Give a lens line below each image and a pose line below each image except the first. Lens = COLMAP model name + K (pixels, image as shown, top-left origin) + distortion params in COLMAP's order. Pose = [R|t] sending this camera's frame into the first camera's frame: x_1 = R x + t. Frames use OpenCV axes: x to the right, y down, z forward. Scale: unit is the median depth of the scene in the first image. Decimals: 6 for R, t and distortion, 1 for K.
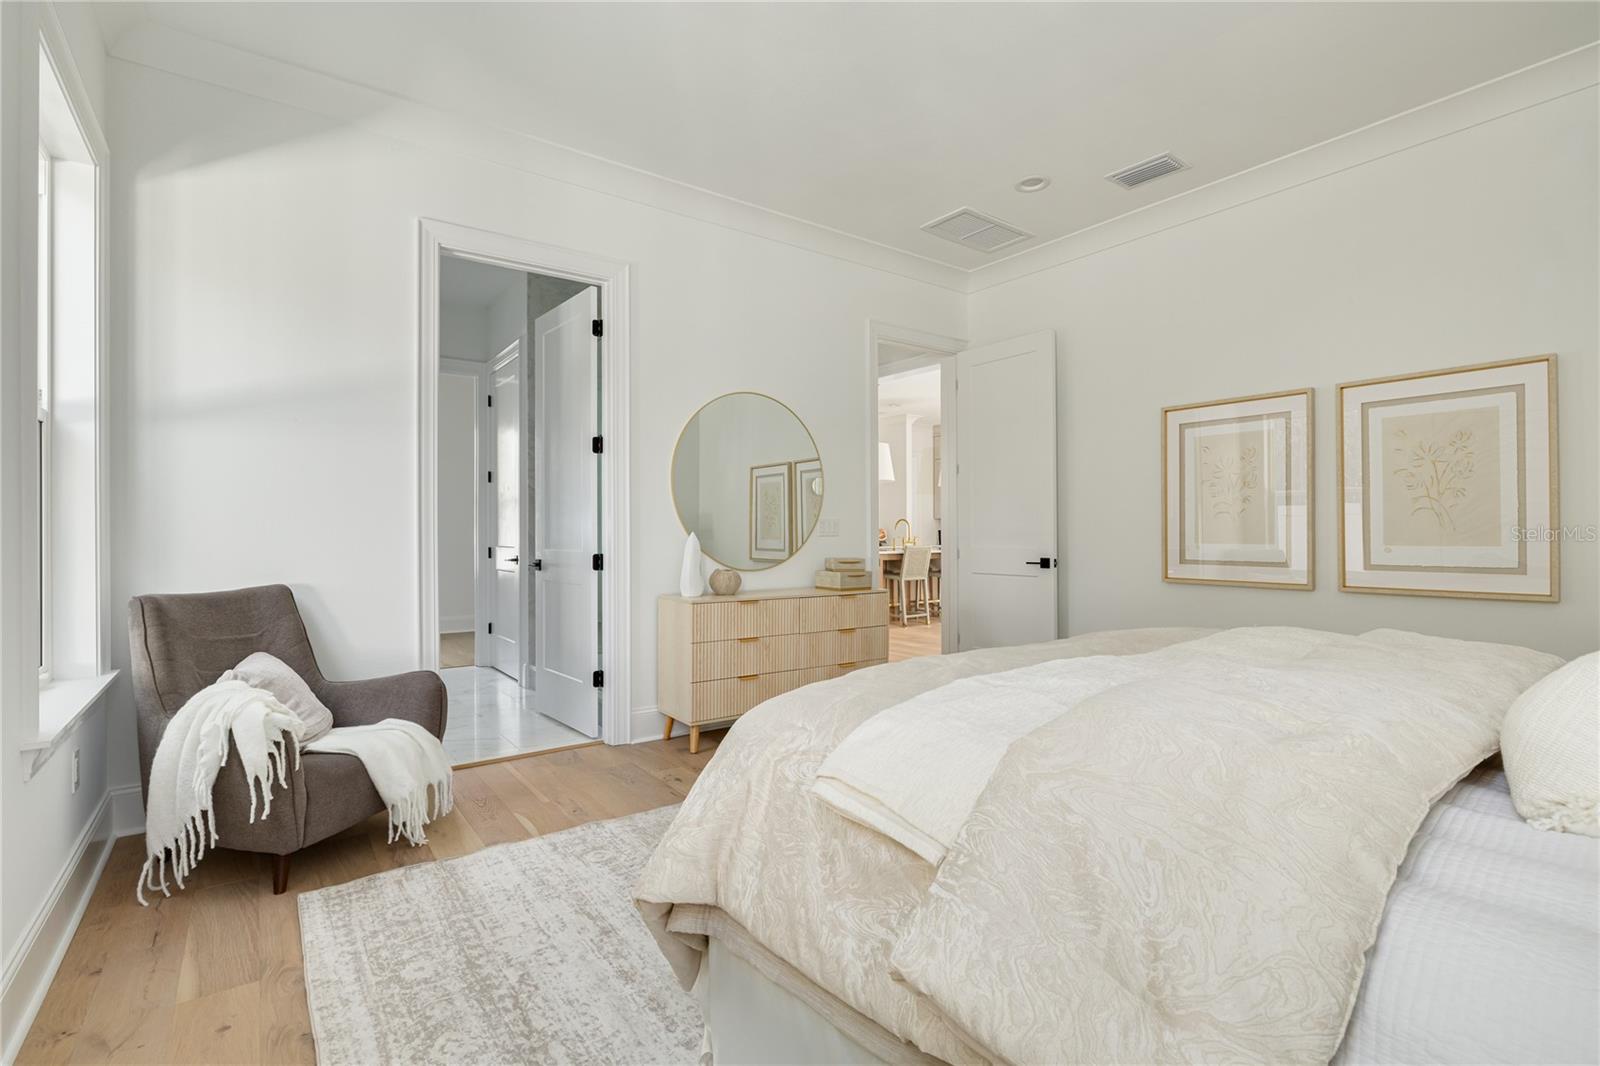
lens RADIAL K [[755.9, 0, 800.0], [0, 755.9, 533.0], [0, 0, 1]] dist [-0.001304, 0.000558]
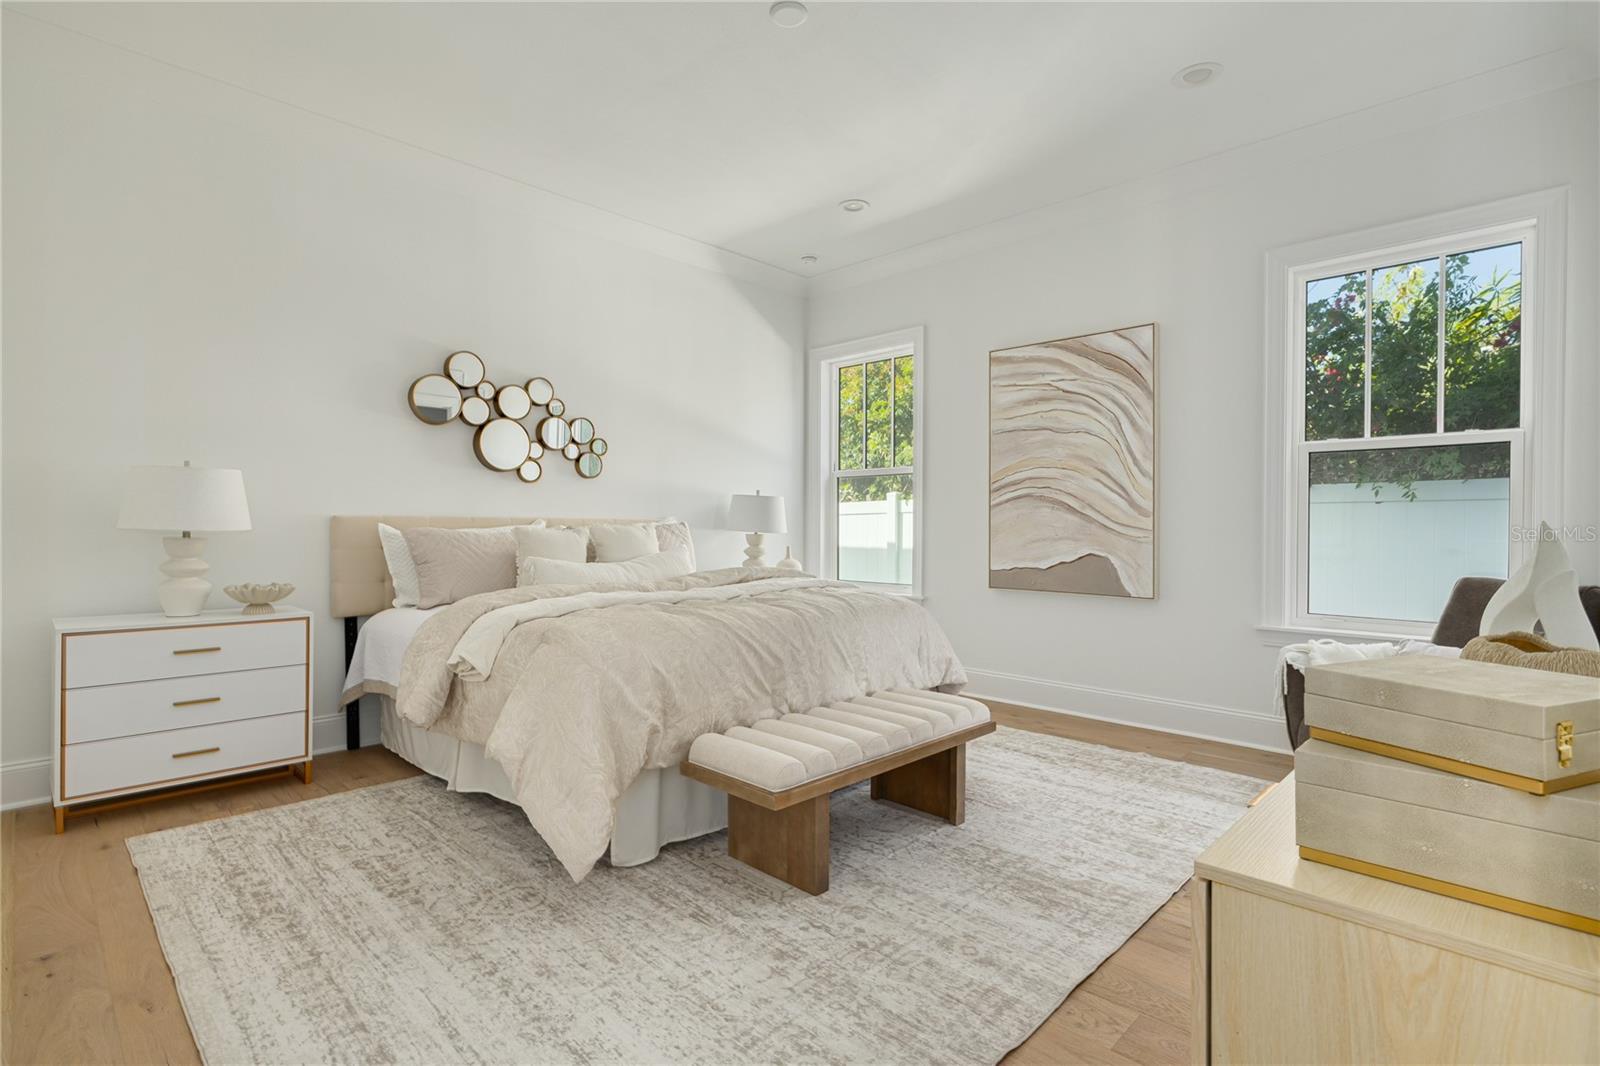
lens RADIAL K [[755.9, 0, 800.0], [0, 755.9, 533.0], [0, 0, 1]] dist [-0.001304, 0.000558]
pose [[-0.989233, -0.005063, -0.146260, 0.390731], [-0.005219, 0.999986, 0.000683, 0.014841], [0.146254, 0.001439, -0.989246, 2.019727]]
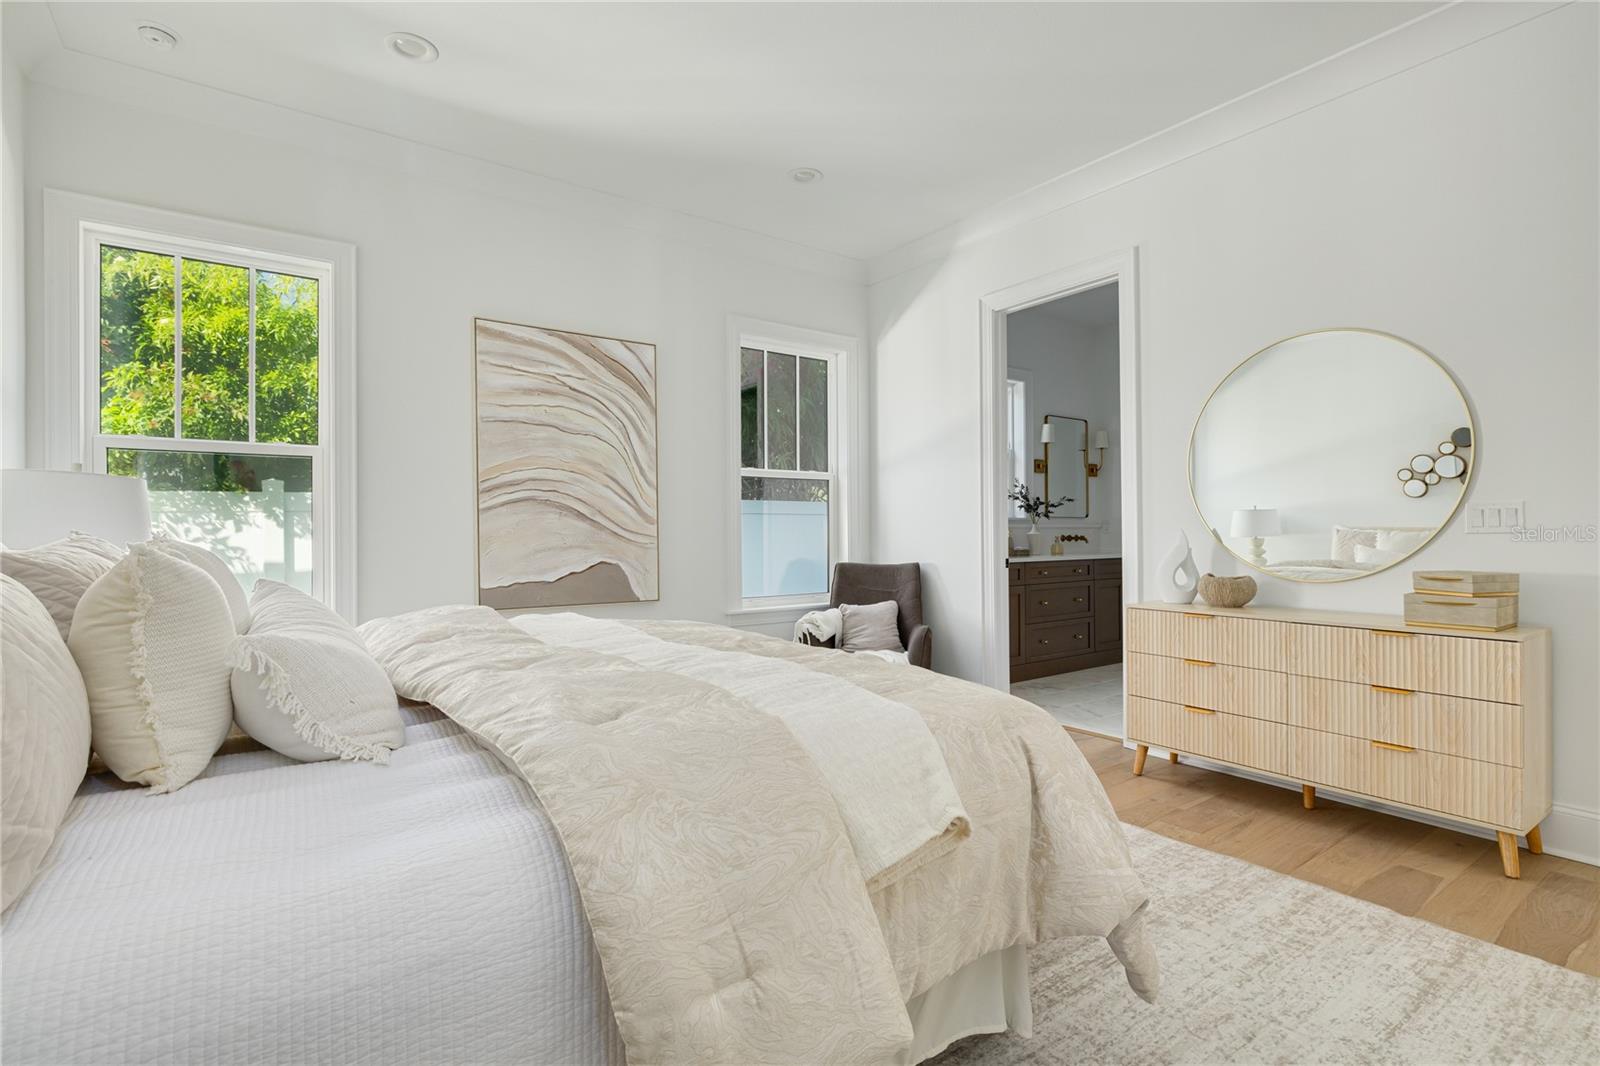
lens RADIAL K [[755.9, 0, 800.0], [0, 755.9, 533.0], [0, 0, 1]] dist [-0.001304, 0.000558]
pose [[-0.037905, 0.002265, -0.999279, 1.118745], [0.014052, 0.999900, 0.001733, -0.000360], [0.999183, -0.013976, -0.037933, 0.952265]]
